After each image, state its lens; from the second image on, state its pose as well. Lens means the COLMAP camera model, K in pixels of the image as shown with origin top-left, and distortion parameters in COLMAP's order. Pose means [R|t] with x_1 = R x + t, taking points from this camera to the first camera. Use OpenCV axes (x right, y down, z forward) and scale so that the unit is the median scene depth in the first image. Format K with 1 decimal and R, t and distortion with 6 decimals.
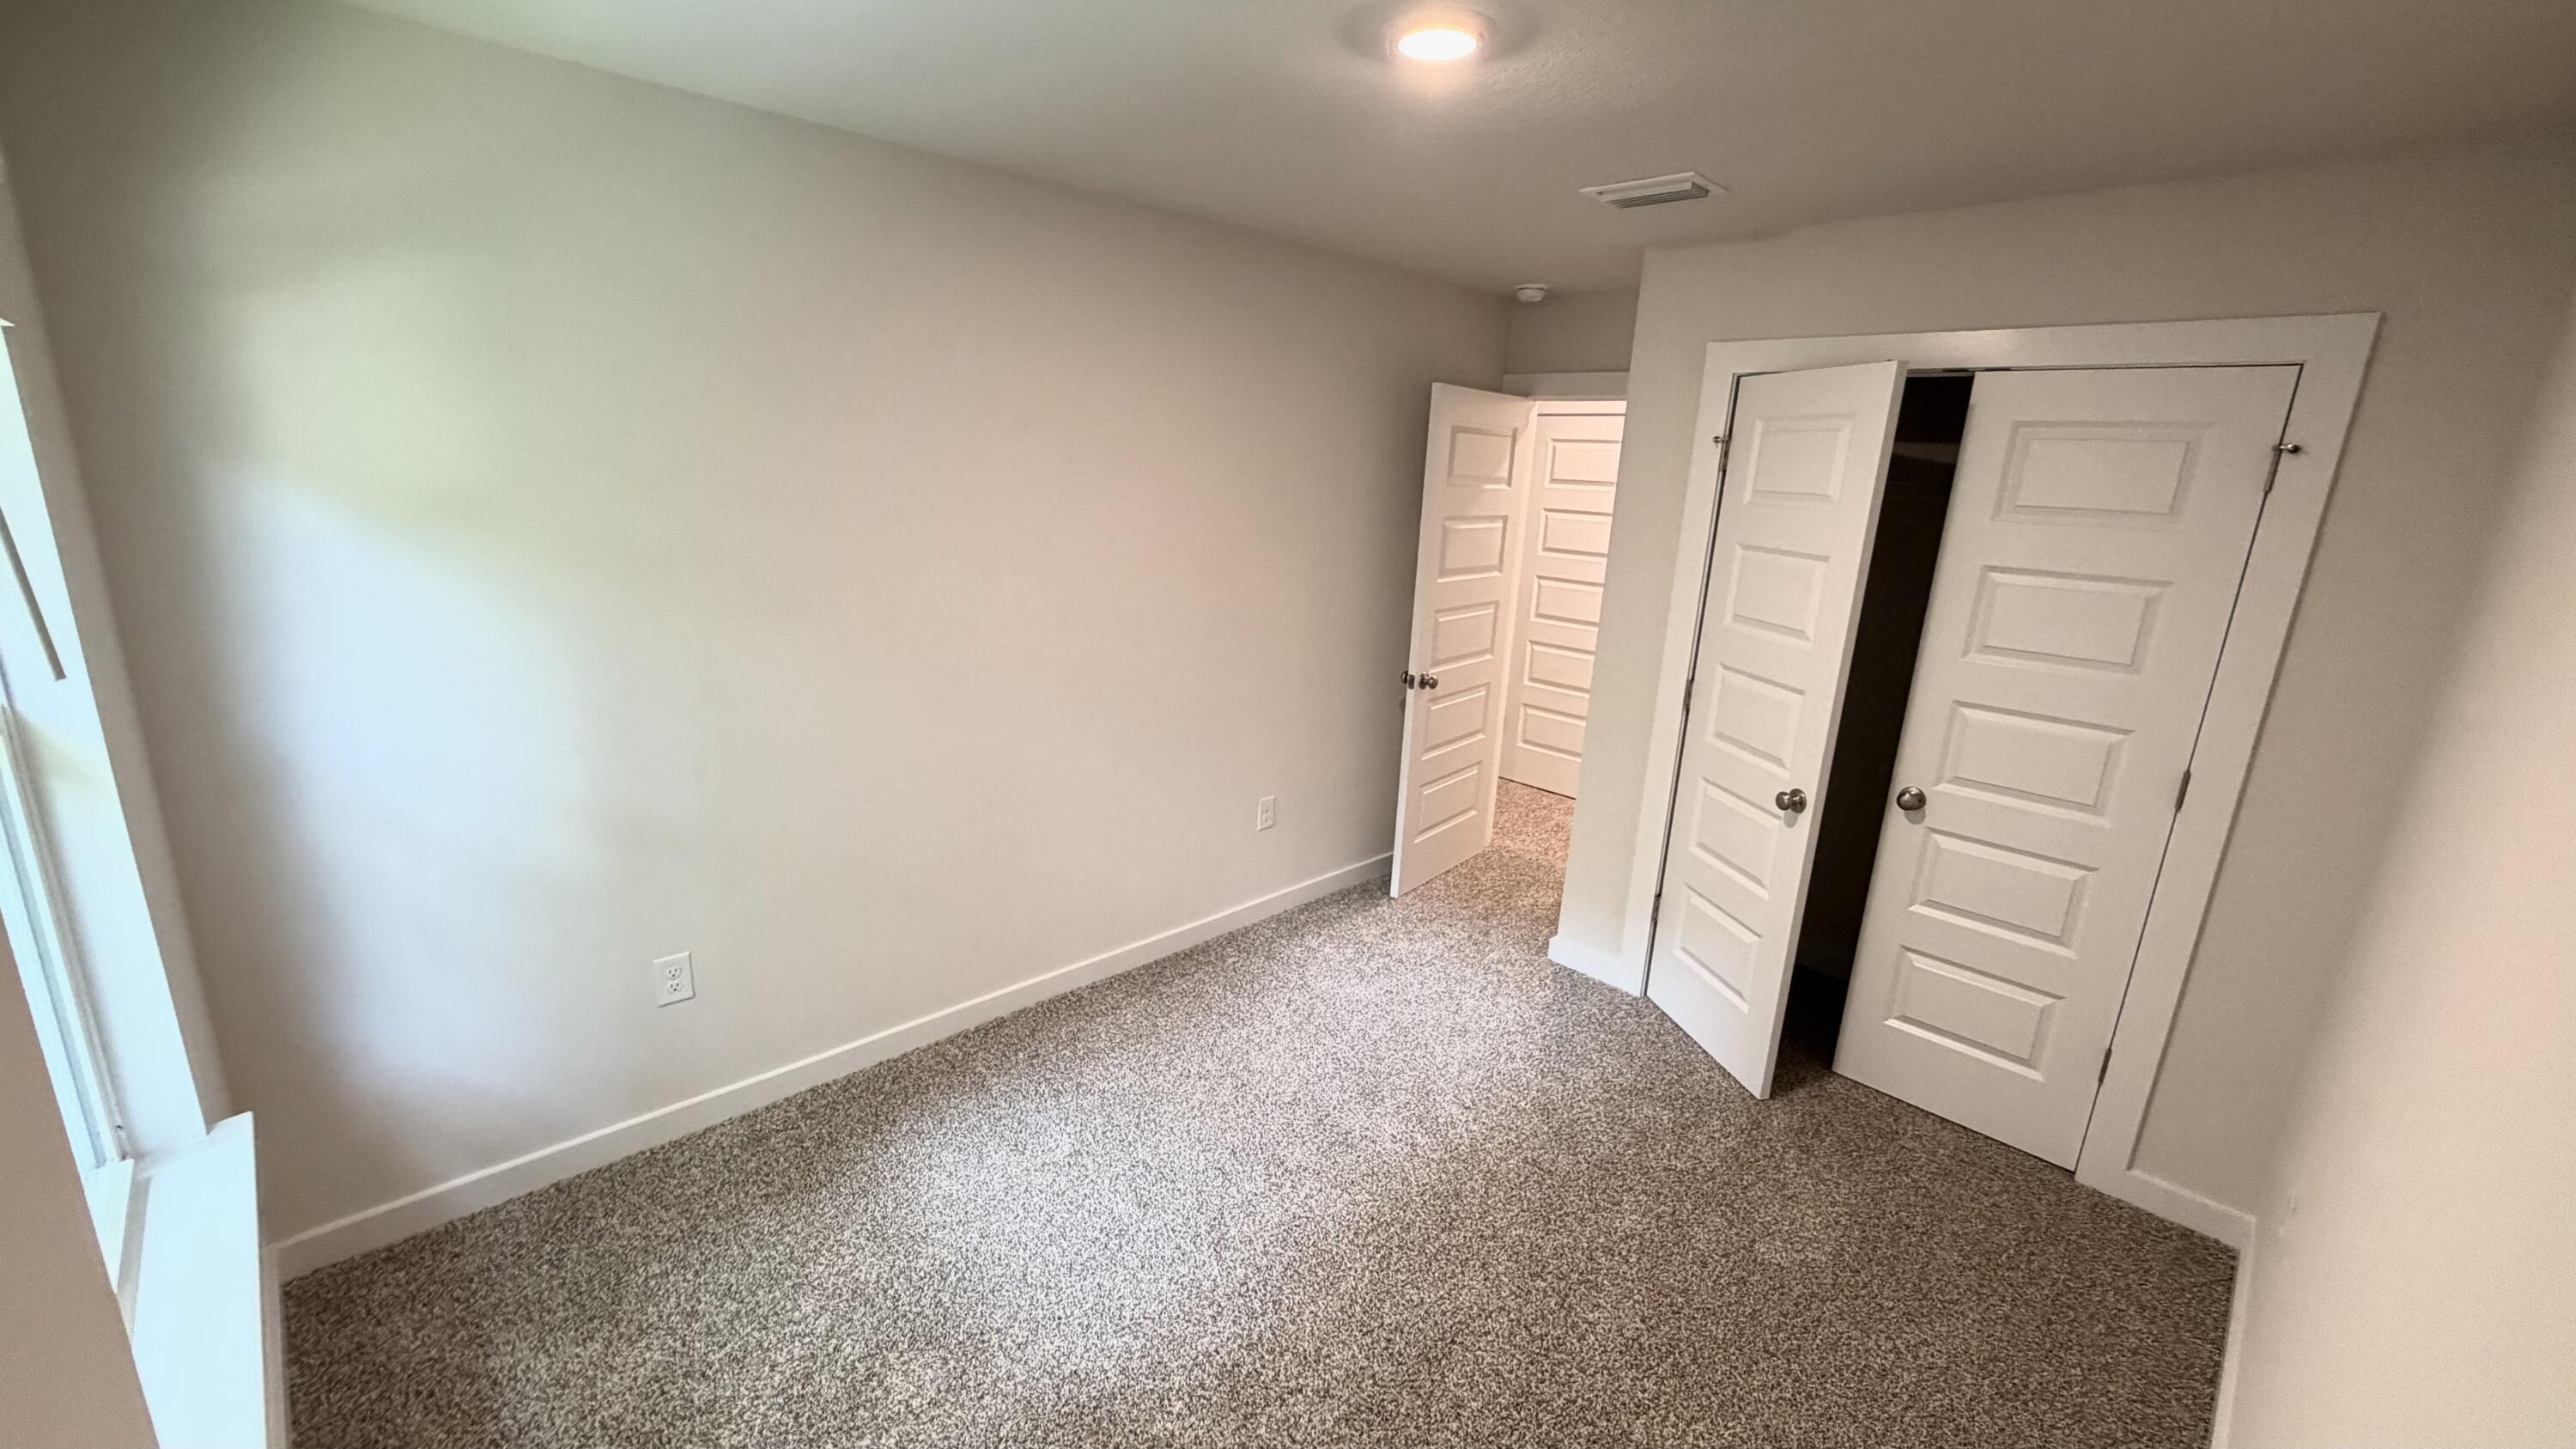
lens RADIAL K [[1027.3, 0, 1278.2], [0, 1027.3, 717.1], [0, 0, 1]] dist [0.000921, -0.000629]
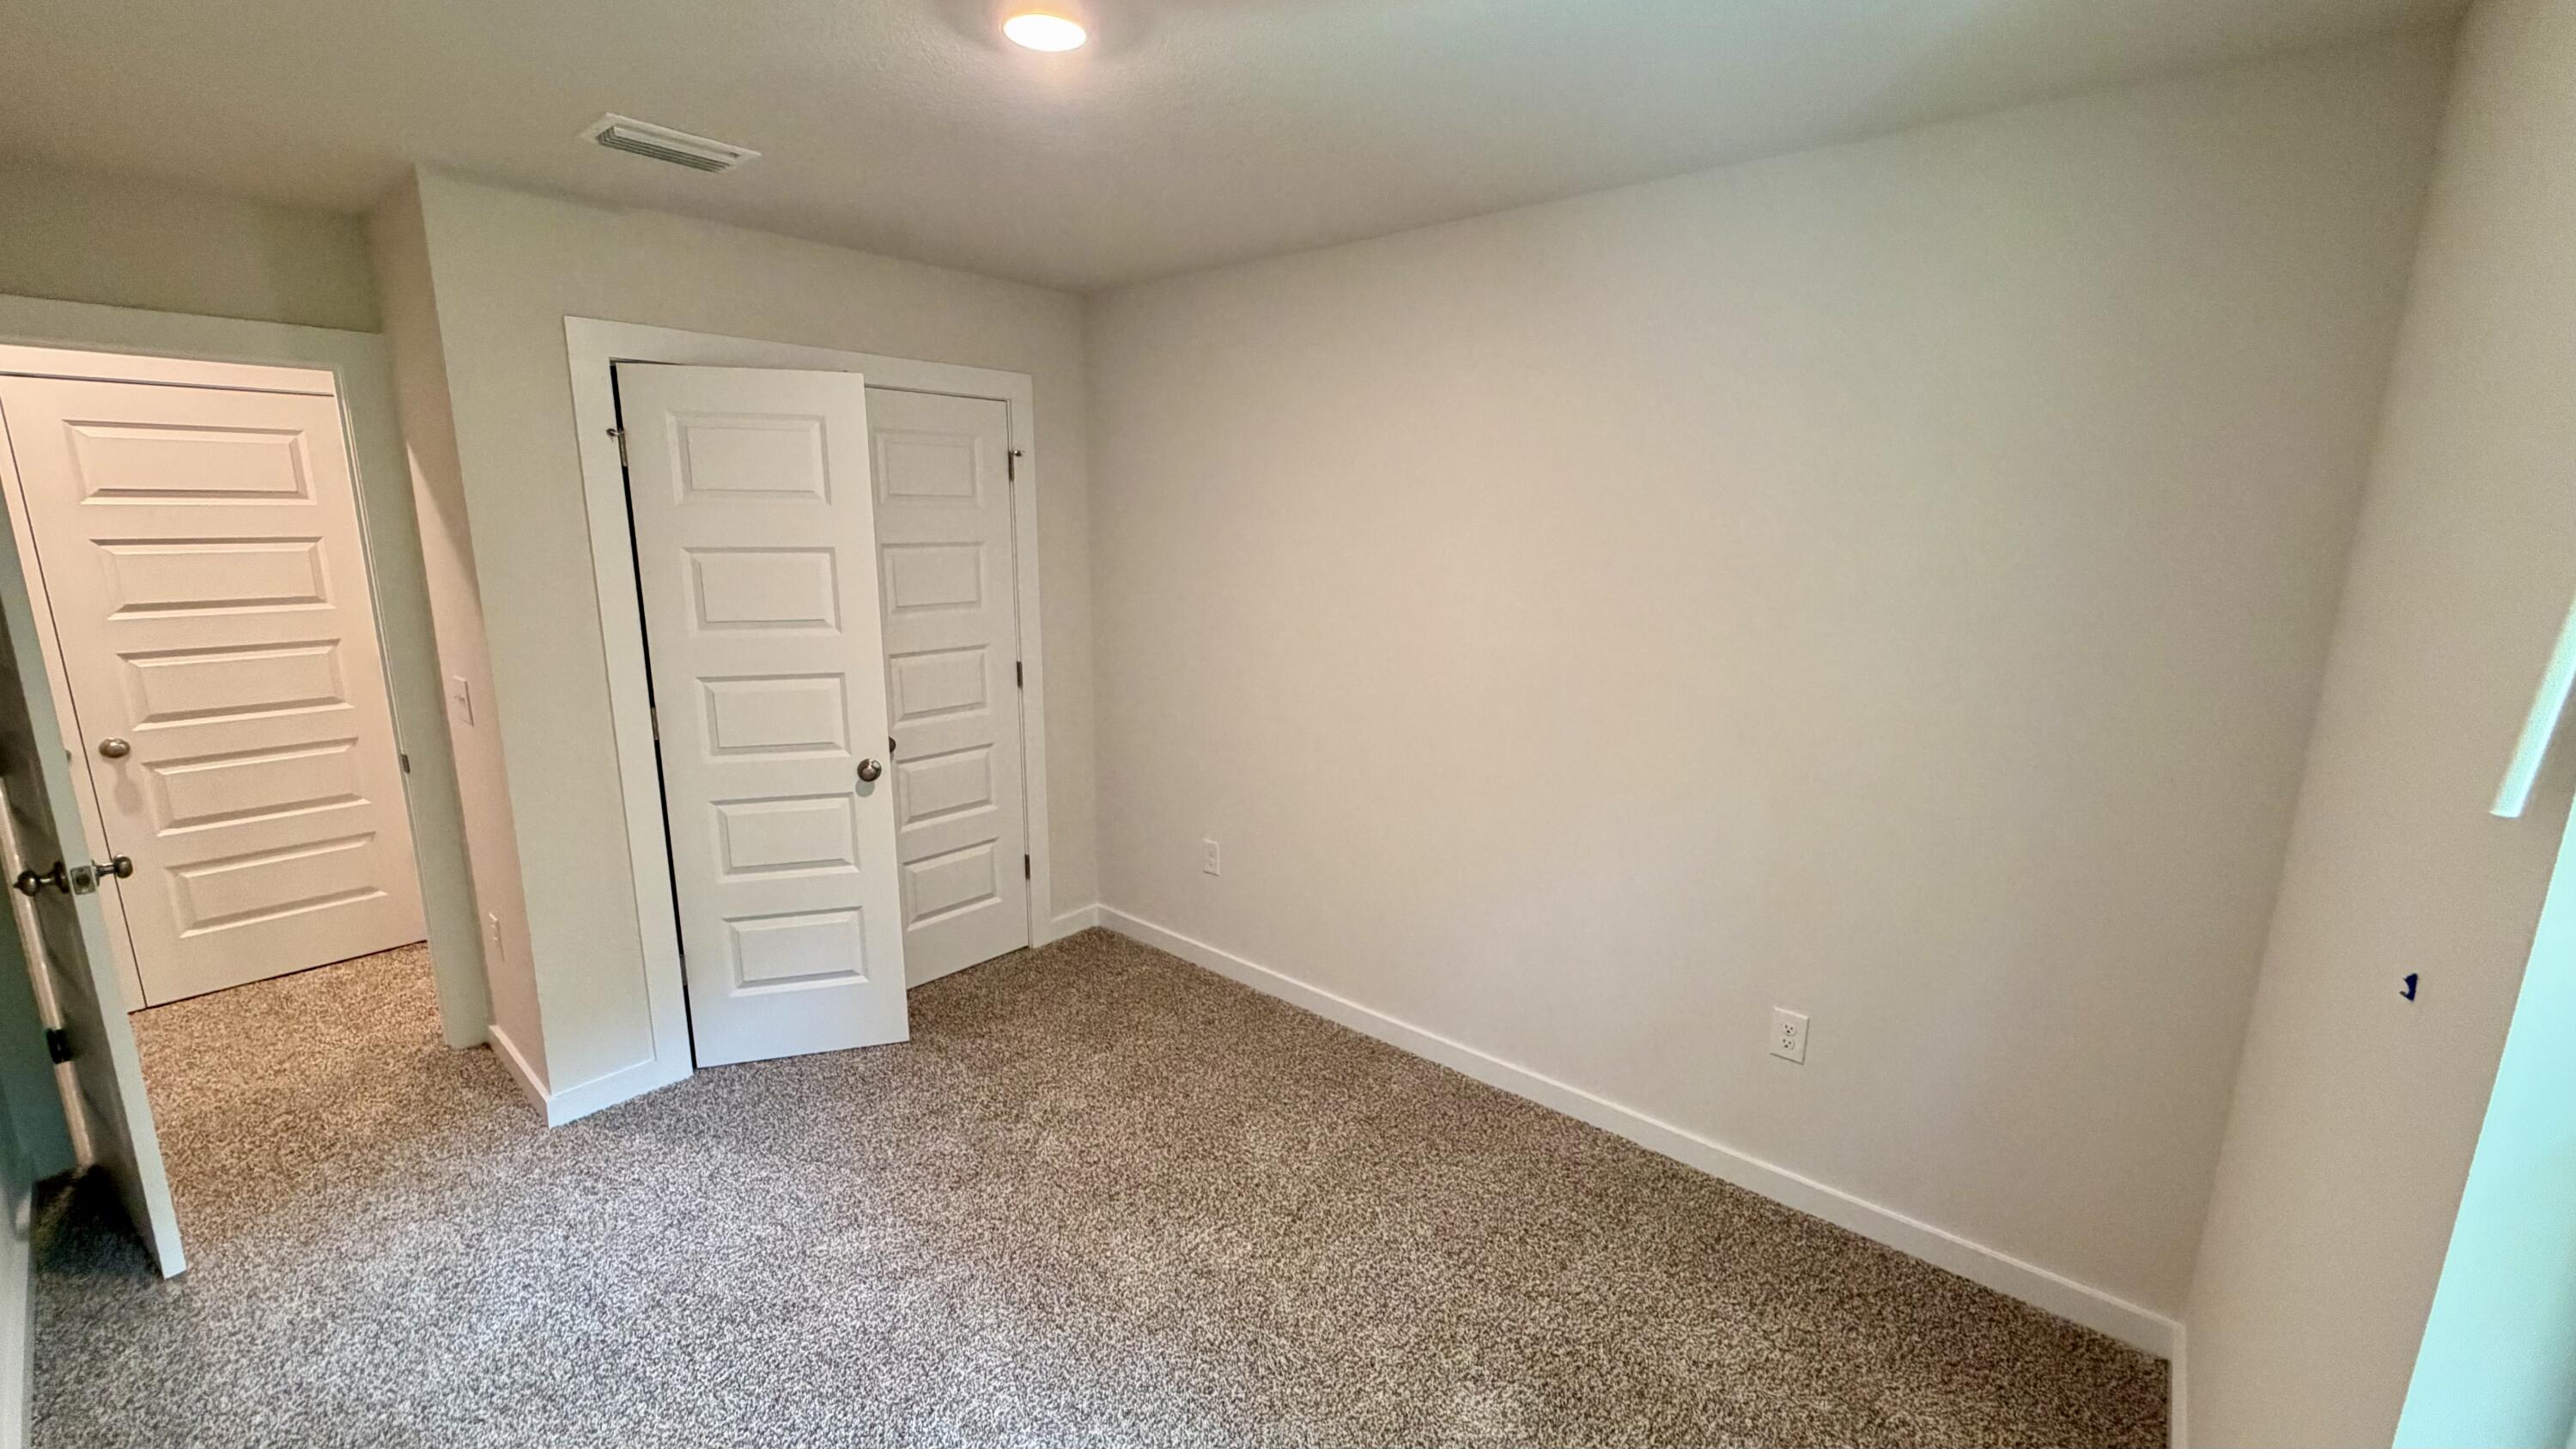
lens RADIAL K [[1027.3, 0, 1267.4], [0, 1027.3, 732.7], [0, 0, 1]] dist [0.000921, -0.000629]
pose [[-0.074965, -0.256191, 0.963715, -0.571674], [0.235901, 0.934446, 0.266760, -0.148239], [-0.968881, 0.247339, -0.009615, 0.588790]]
